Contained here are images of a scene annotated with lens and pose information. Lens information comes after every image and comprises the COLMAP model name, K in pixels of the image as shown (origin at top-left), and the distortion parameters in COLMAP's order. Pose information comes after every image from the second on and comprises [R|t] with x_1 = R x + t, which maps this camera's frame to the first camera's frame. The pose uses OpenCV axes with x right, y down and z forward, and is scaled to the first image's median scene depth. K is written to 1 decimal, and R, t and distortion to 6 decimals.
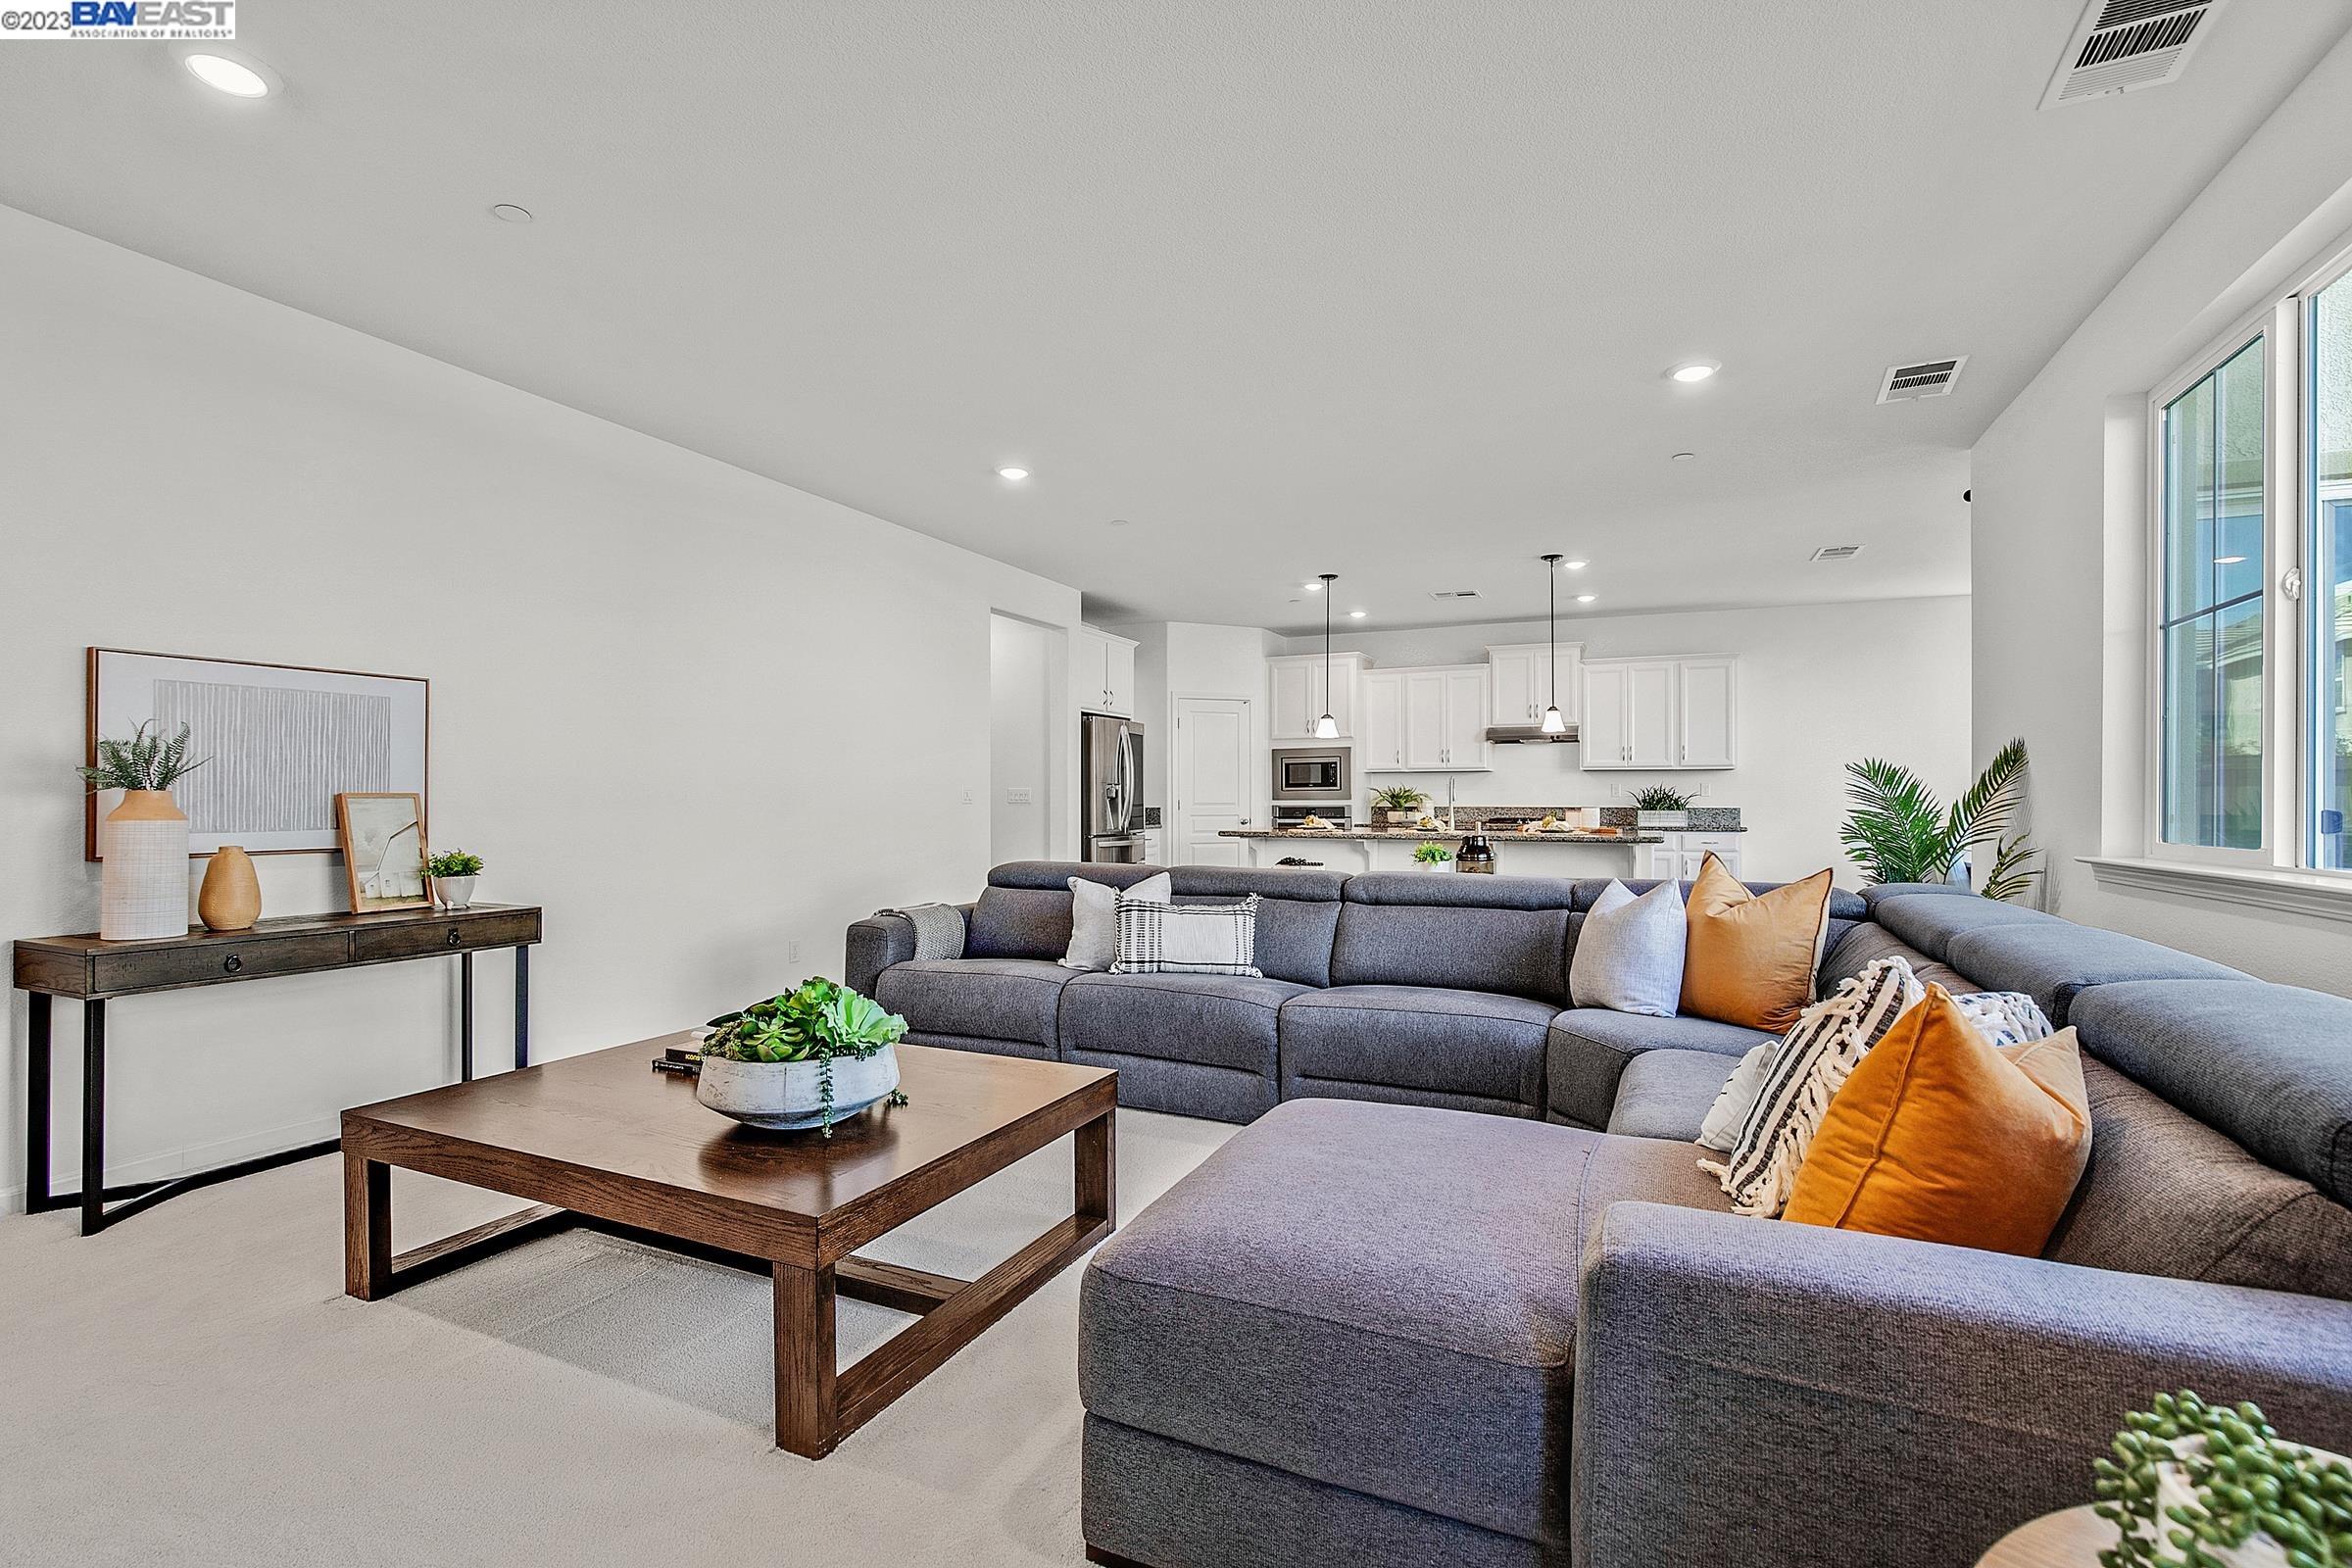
lens RADIAL K [[1058.5, 0, 1183.7], [0, 1058.5, 795.4], [0, 0, 1]] dist [-0.022913, 0.006241]
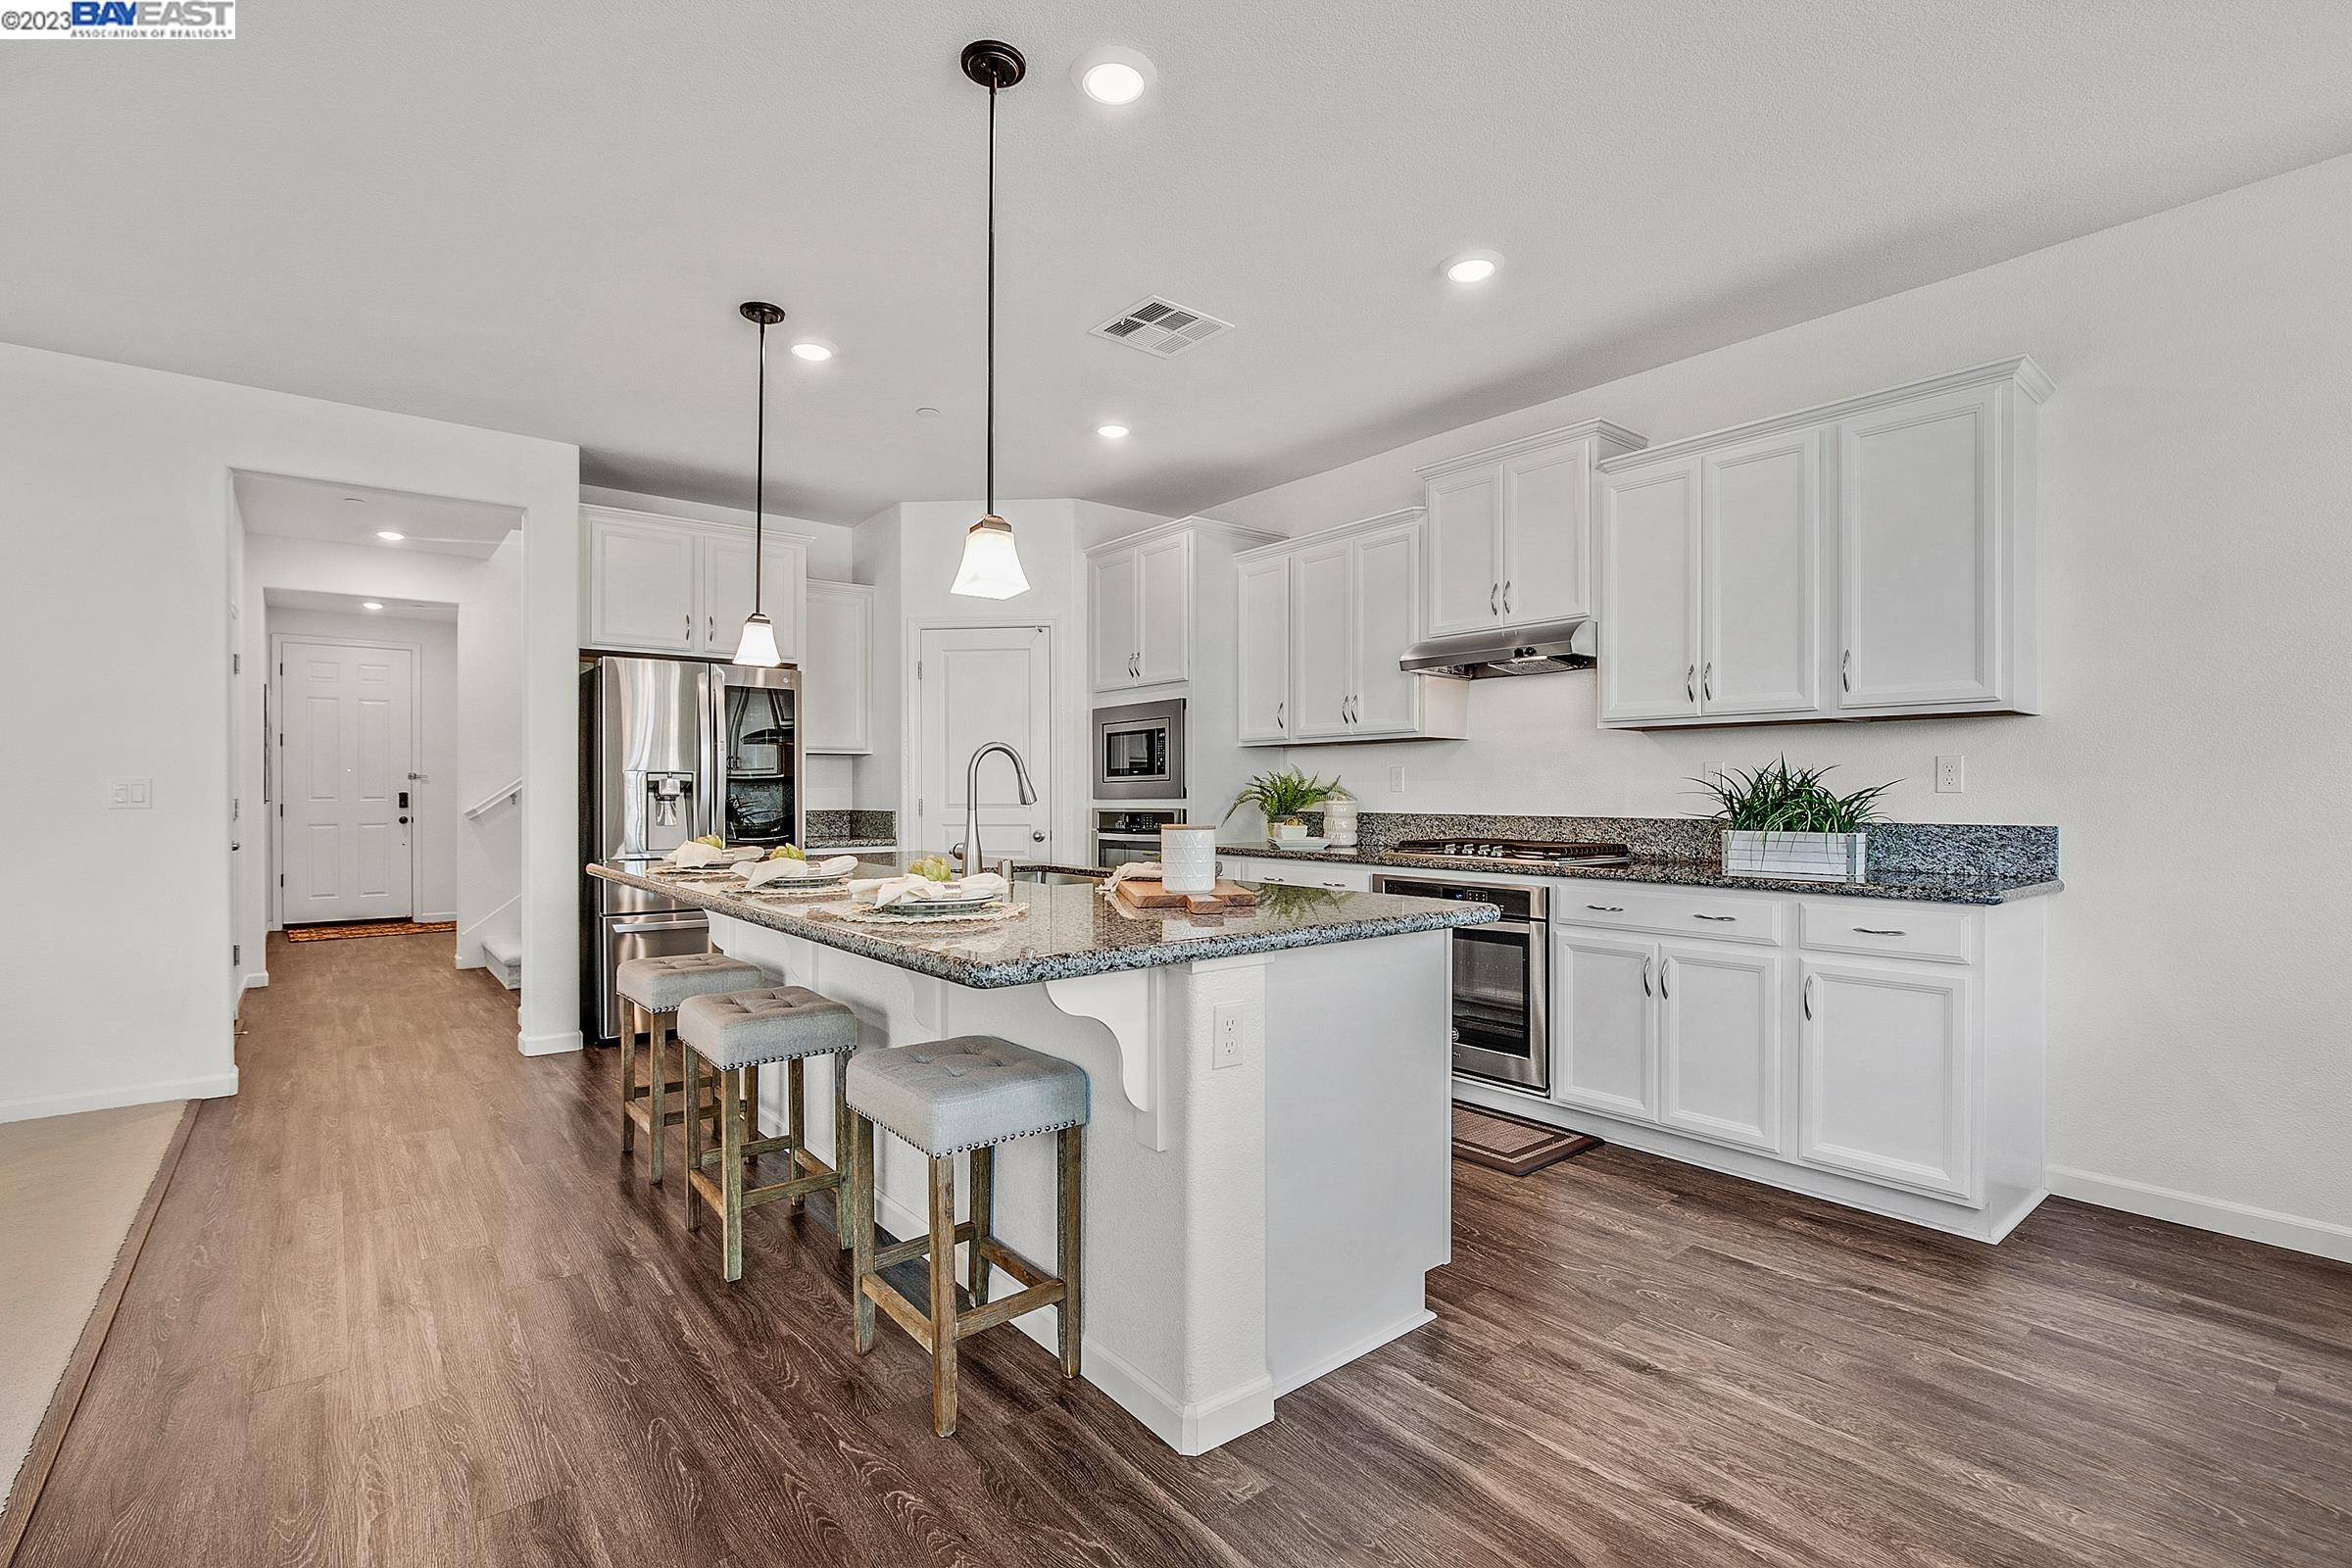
lens RADIAL K [[1058.5, 0, 1183.7], [0, 1058.5, 795.4], [0, 0, 1]] dist [-0.022913, 0.006241]
pose [[0.898850, -0.001459, -0.438253, 0.422702], [0.004882, 0.999966, 0.006683, -0.001527], [0.438229, -0.008147, 0.898827, 0.573428]]
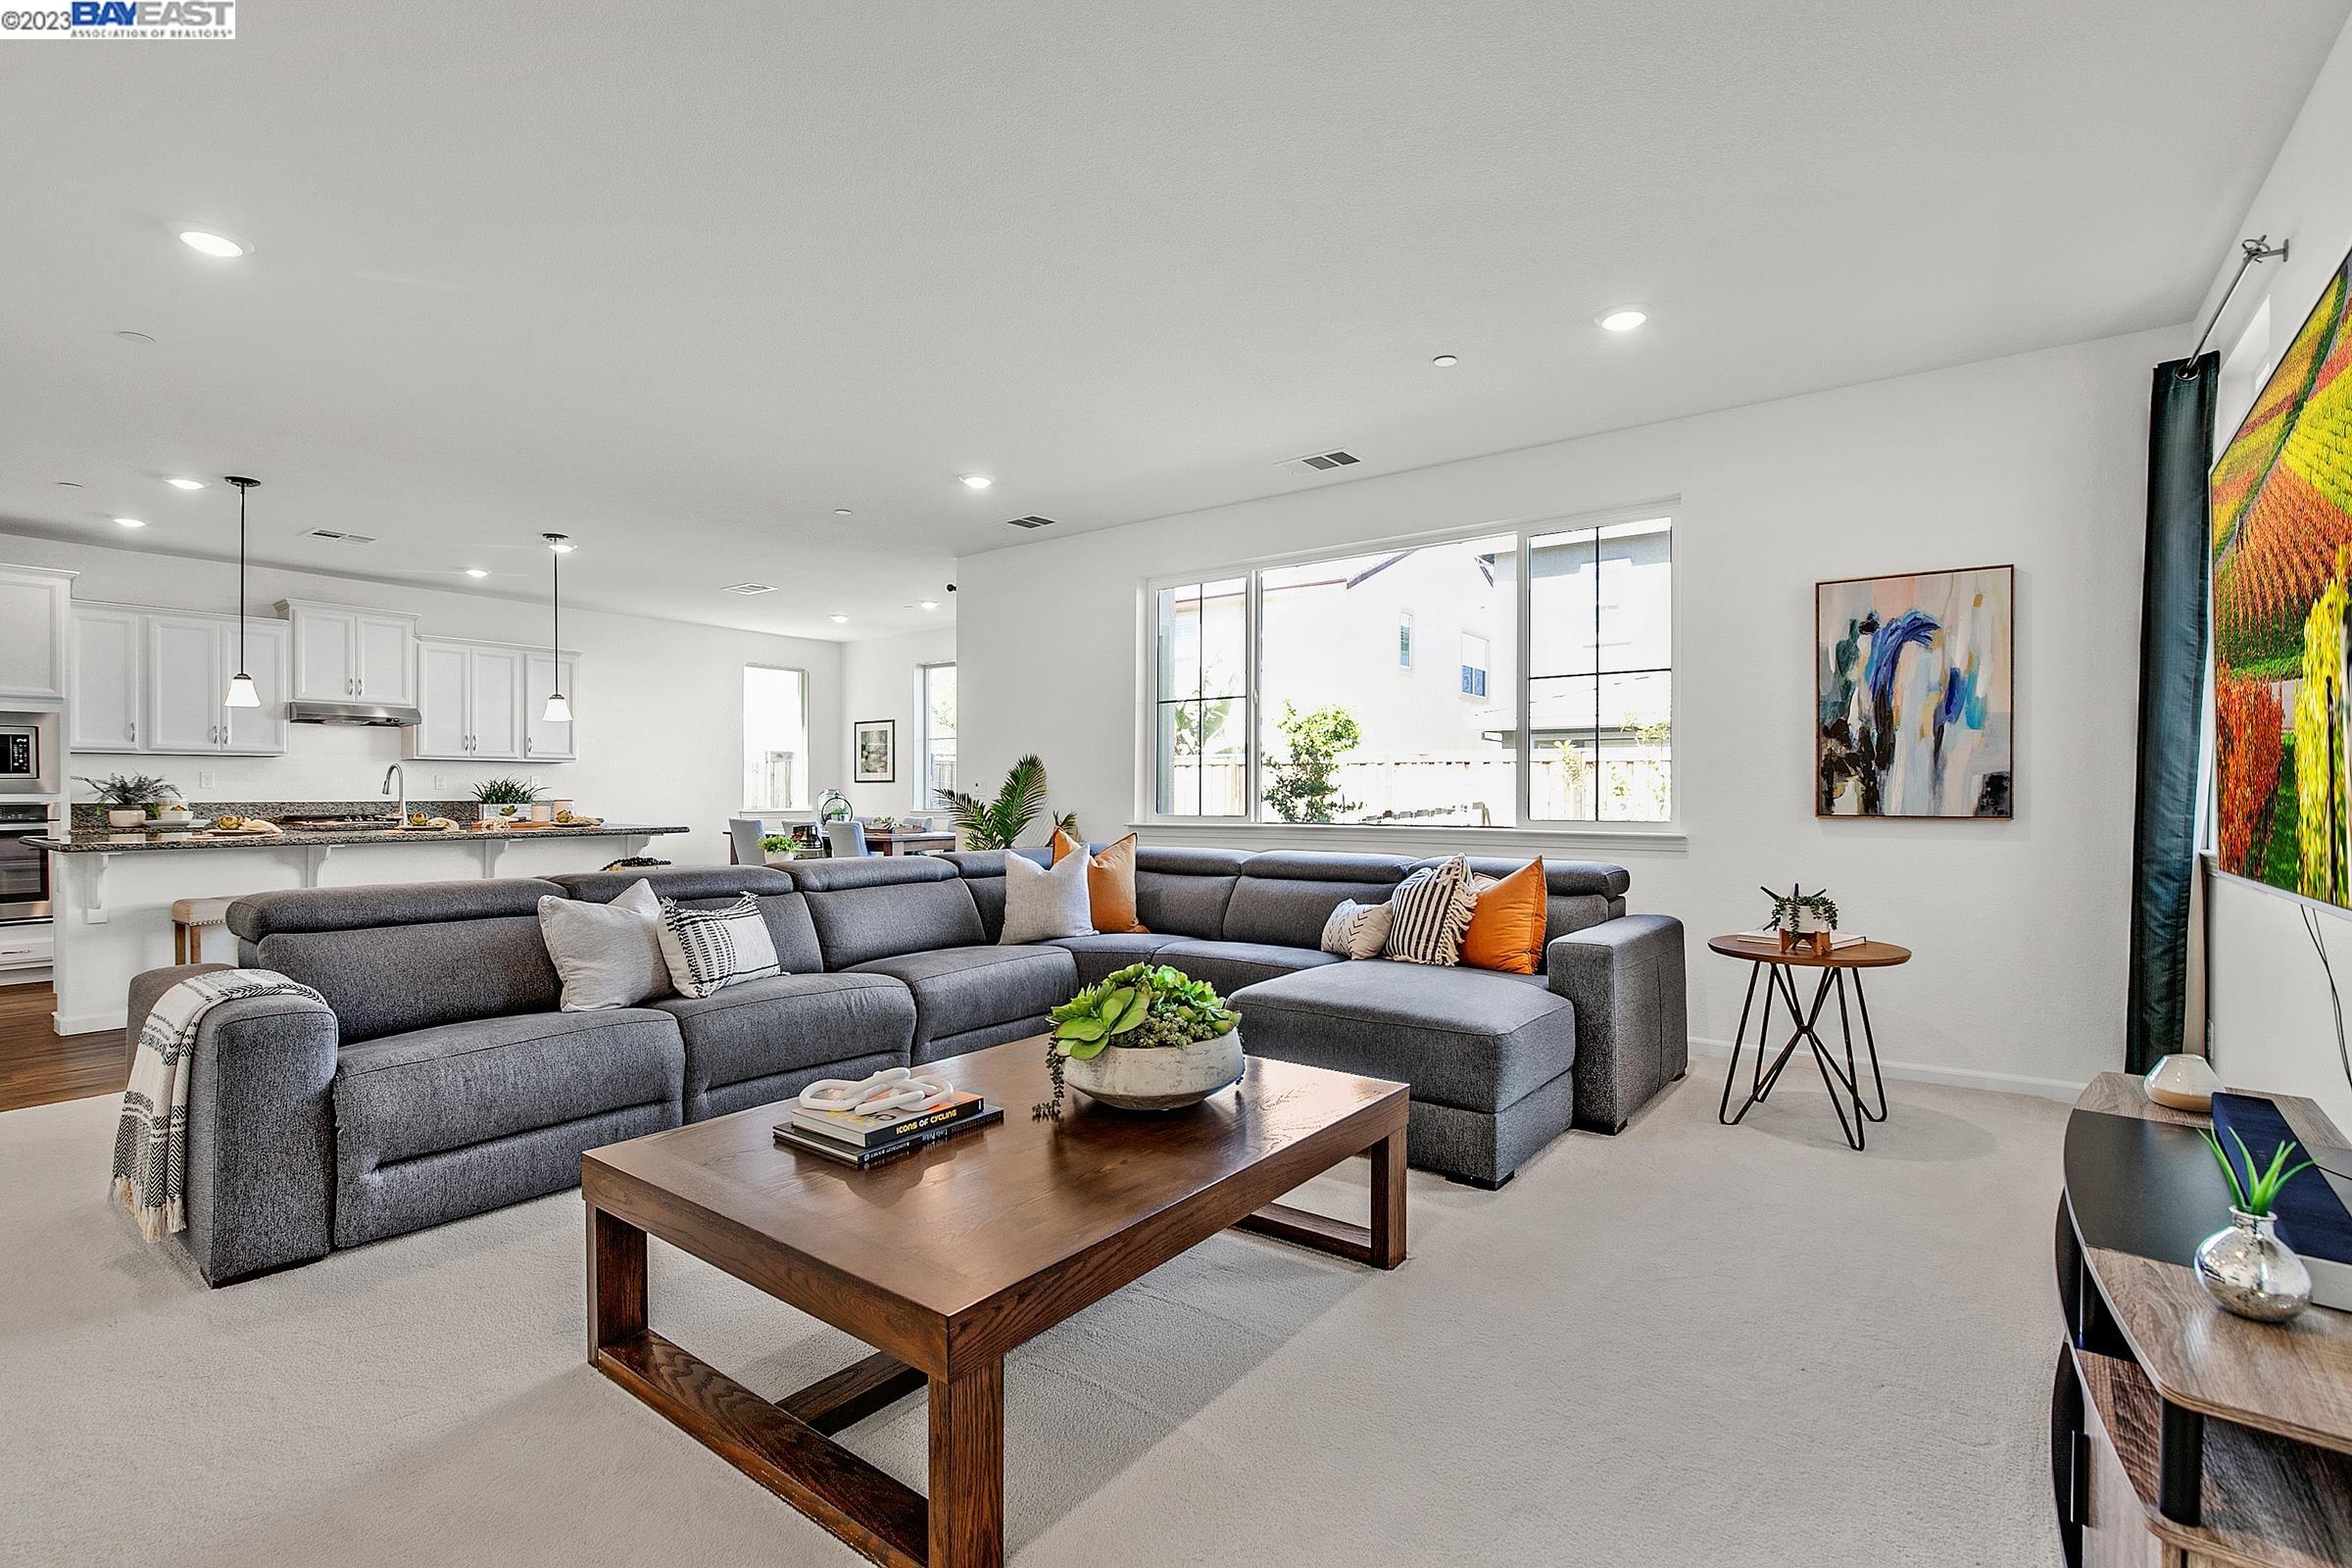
lens RADIAL K [[1058.5, 0, 1183.7], [0, 1058.5, 795.4], [0, 0, 1]] dist [-0.022913, 0.006241]
pose [[0.212285, -0.004684, 0.977197, -0.354168], [-0.001941, 0.999985, 0.005214, 0.000535], [-0.977206, -0.003004, 0.212273, 0.193244]]
